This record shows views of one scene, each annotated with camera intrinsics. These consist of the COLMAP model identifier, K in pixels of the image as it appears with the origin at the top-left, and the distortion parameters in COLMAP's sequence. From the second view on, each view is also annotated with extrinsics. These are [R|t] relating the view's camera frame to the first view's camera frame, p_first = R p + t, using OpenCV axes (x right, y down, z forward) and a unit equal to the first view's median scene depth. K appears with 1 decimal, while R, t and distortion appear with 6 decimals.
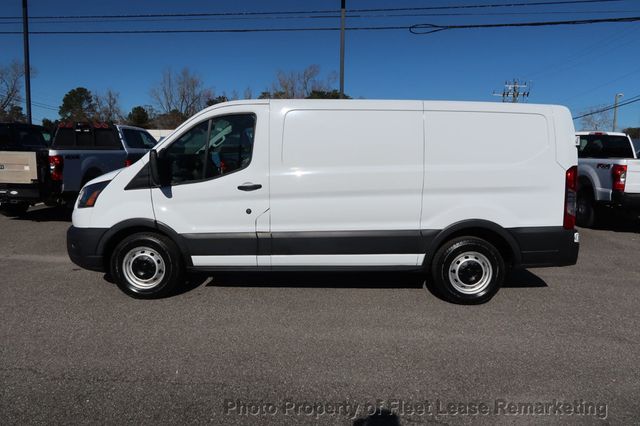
lens RADIAL K [[439.8, 0, 320.0], [0, 439.8, 213.0], [0, 0, 1]] dist [-0.020503, 0.000612]
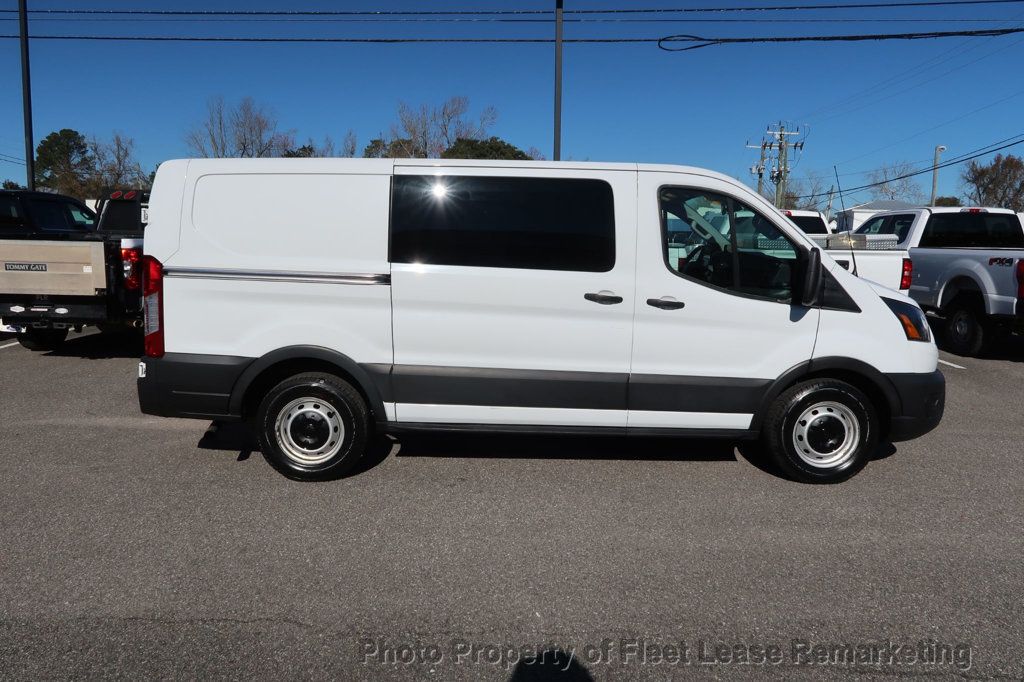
lens RADIAL K [[706.7, 0, 508.4], [0, 706.7, 335.0], [0, 0, 1]] dist [-0.022552, 0.004904]
pose [[0.997809, -0.011139, 0.065211, -0.146501], [0.011058, 0.999938, 0.001602, -0.008225], [-0.065225, -0.000877, 0.997870, 0.011324]]
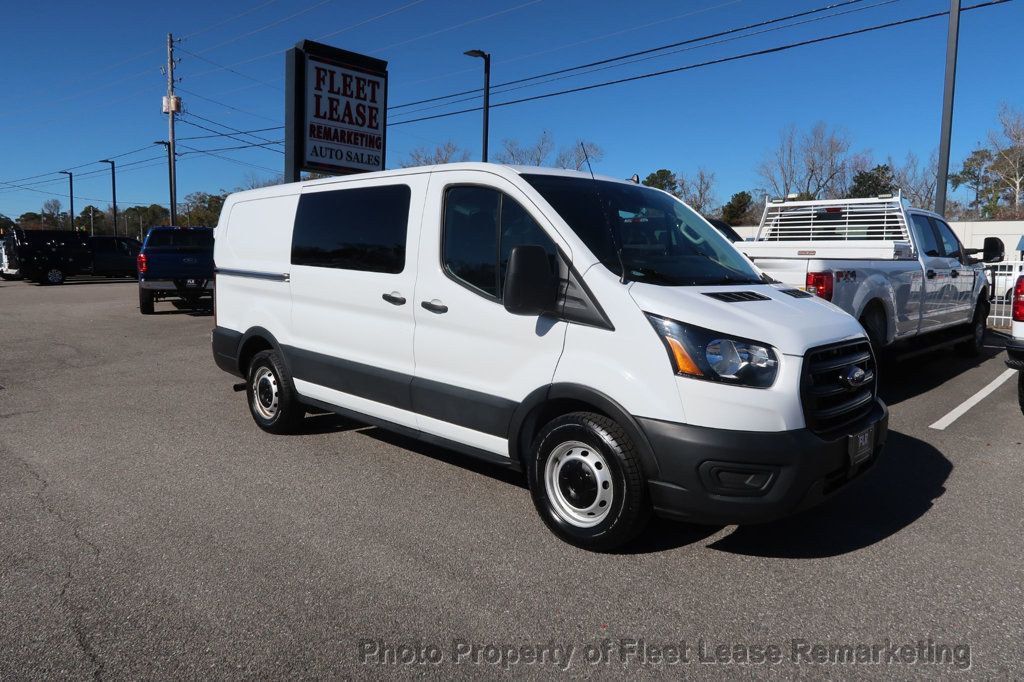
lens RADIAL K [[706.7, 0, 508.4], [0, 706.7, 335.0], [0, 0, 1]] dist [-0.022552, 0.004904]
pose [[0.750190, 0.063588, -0.658158, 0.352994], [-0.087786, 0.996132, -0.003821, -0.012073], [0.655369, 0.060644, 0.752870, 0.173062]]
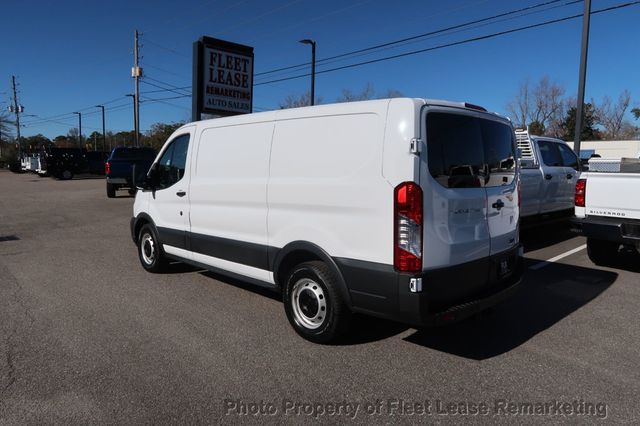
lens RADIAL K [[441.7, 0, 317.7], [0, 441.7, 209.3], [0, 0, 1]] dist [-0.022552, 0.004904]
pose [[0.702134, 0.066378, -0.708944, 0.489379], [-0.095362, 0.995442, -0.001243, -0.024723], [0.705630, 0.068479, 0.705264, 0.199334]]
